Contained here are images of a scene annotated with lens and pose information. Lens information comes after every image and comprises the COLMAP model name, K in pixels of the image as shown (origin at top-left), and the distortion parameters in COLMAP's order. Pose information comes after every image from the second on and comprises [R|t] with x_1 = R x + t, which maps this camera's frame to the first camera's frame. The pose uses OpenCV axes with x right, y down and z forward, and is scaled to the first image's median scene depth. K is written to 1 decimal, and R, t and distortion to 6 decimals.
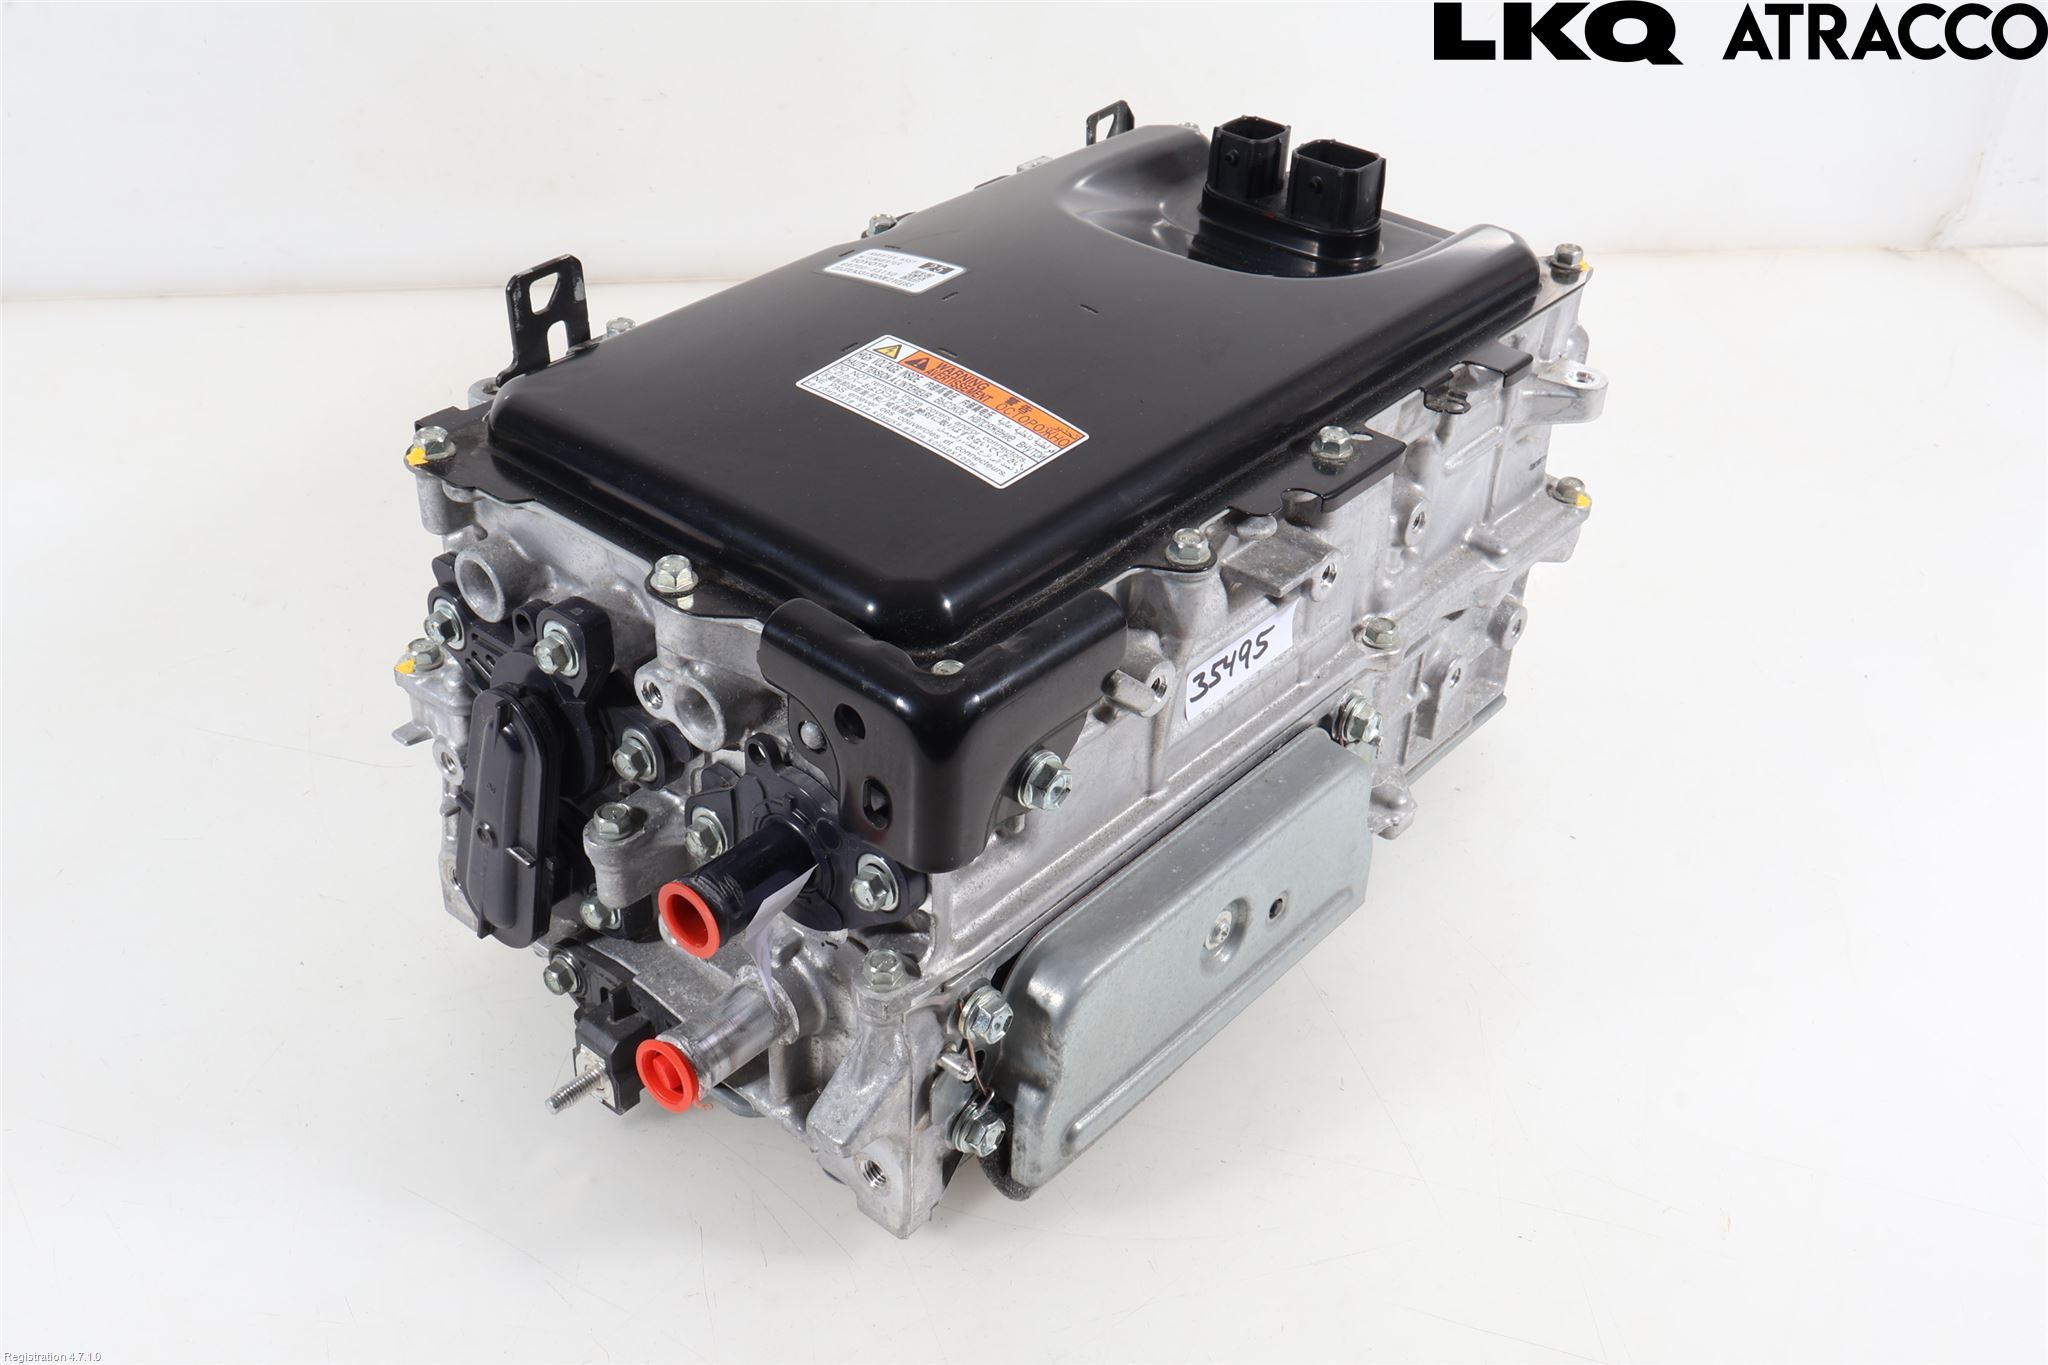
lens RADIAL K [[2106.8, 0, 1024.0], [0, 2106.8, 682.5], [0, 0, 1]] dist [-0.003188, -0.000335]
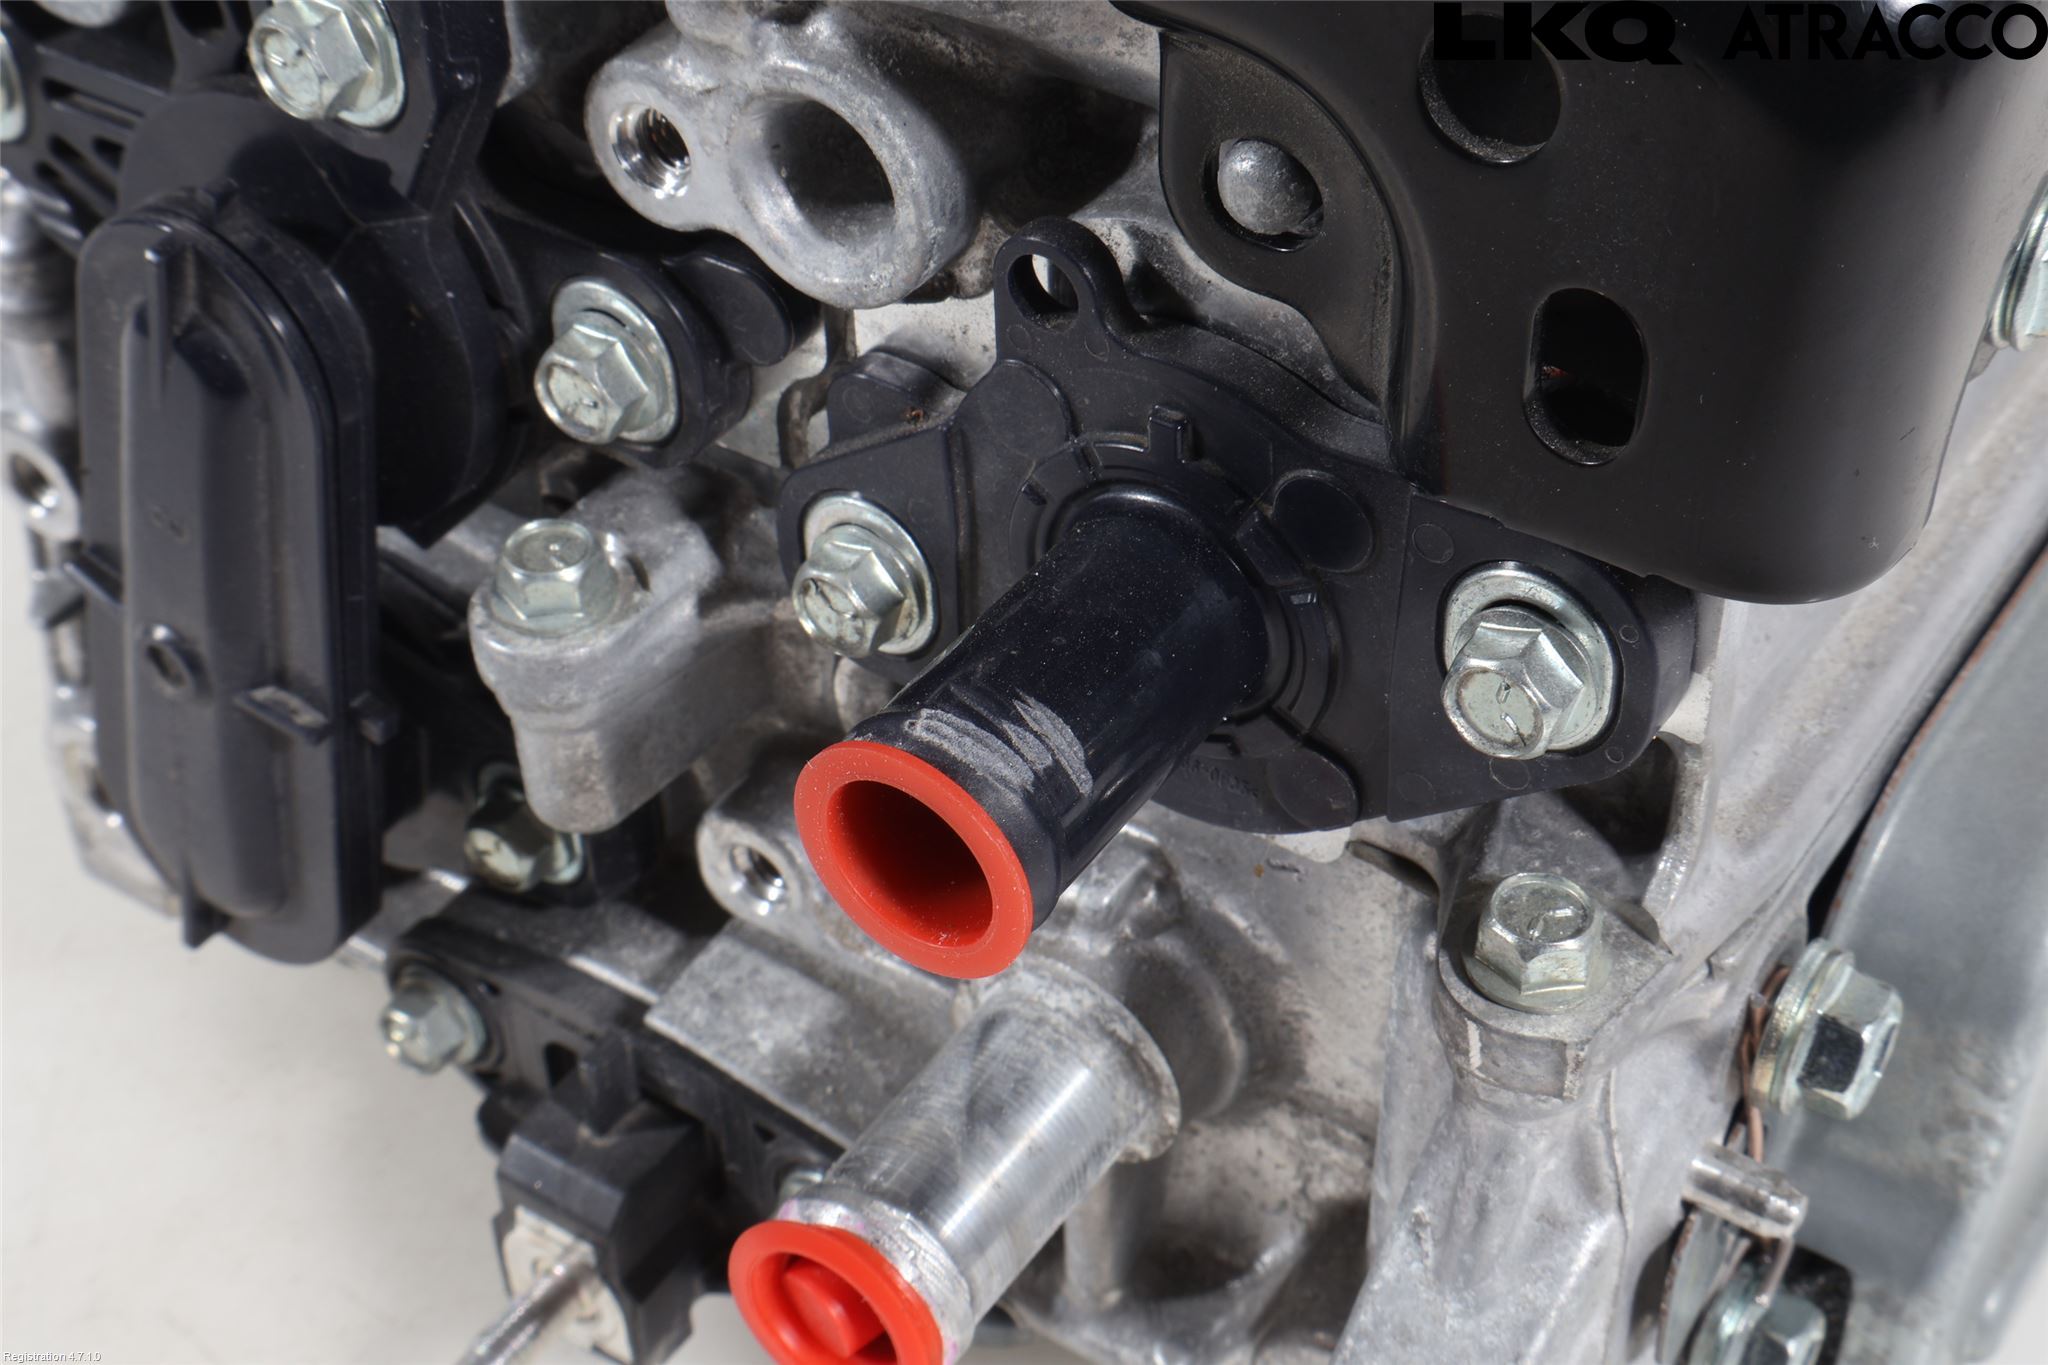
lens RADIAL K [[3016.2, 0, 1024.0], [0, 3016.2, 682.5], [0, 0, 1]] dist [-0.028121, -0.065903]
pose [[0.992423, -0.115558, 0.041752, -0.140959], [0.110459, 0.987916, 0.108720, 0.038865], [-0.053811, -0.103285, 0.993195, 0.514761]]
